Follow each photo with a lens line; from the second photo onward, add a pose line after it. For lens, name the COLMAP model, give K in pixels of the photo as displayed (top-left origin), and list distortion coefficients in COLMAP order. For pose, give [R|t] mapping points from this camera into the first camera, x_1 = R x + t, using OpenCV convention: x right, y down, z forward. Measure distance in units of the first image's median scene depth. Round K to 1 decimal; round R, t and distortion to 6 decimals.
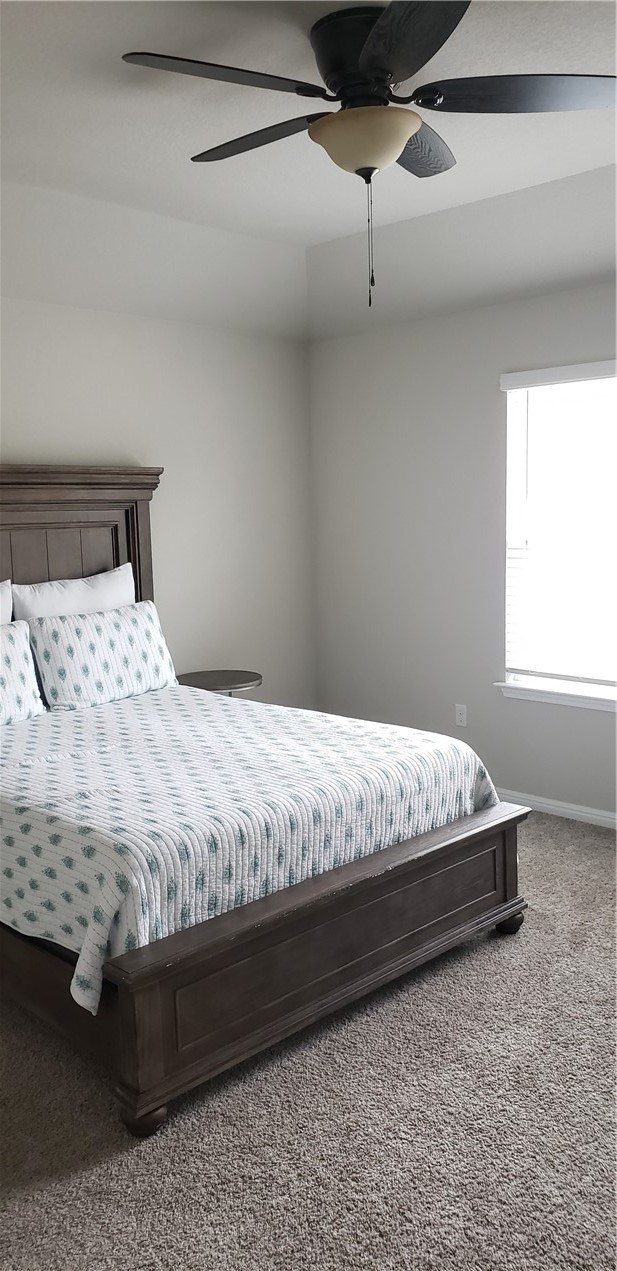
lens RADIAL K [[970.7, 0, 317.4], [0, 970.7, 633.9], [0, 0, 1]] dist [0.122928, -0.332790]
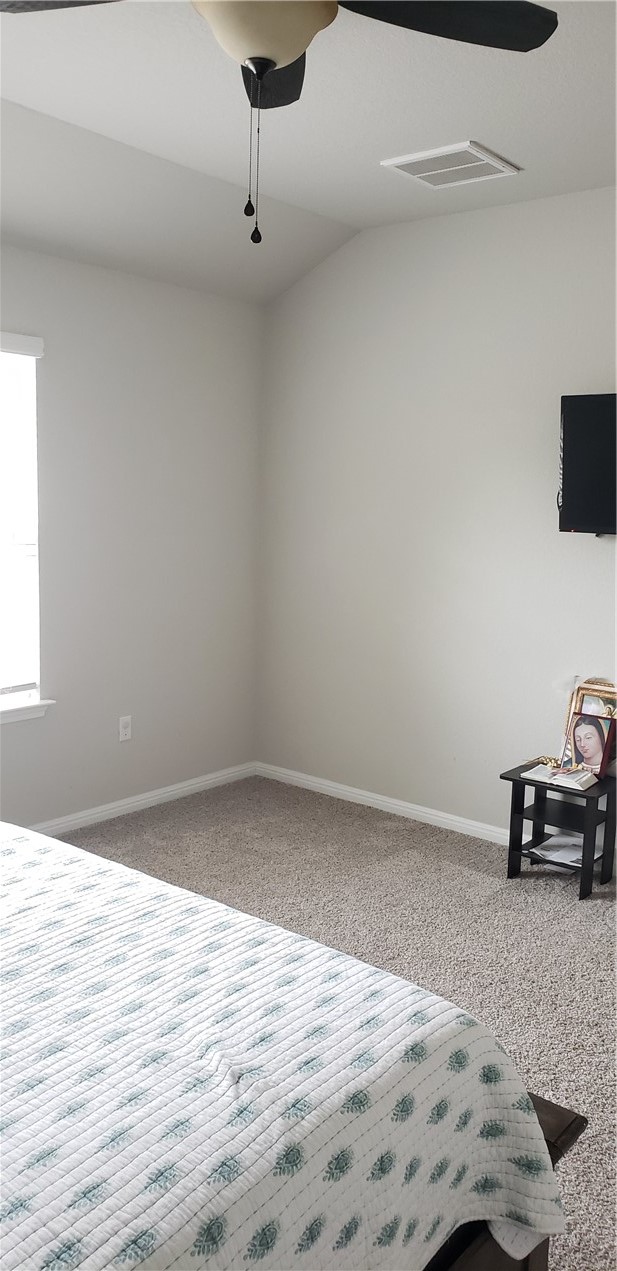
lens RADIAL K [[970.7, 0, 317.4], [0, 970.7, 633.9], [0, 0, 1]] dist [0.122928, -0.332790]
pose [[-0.089405, -0.125284, 0.988084, -0.732675], [0.099589, 0.985961, 0.134026, -0.126314], [-0.991004, 0.110385, -0.075673, 0.999560]]
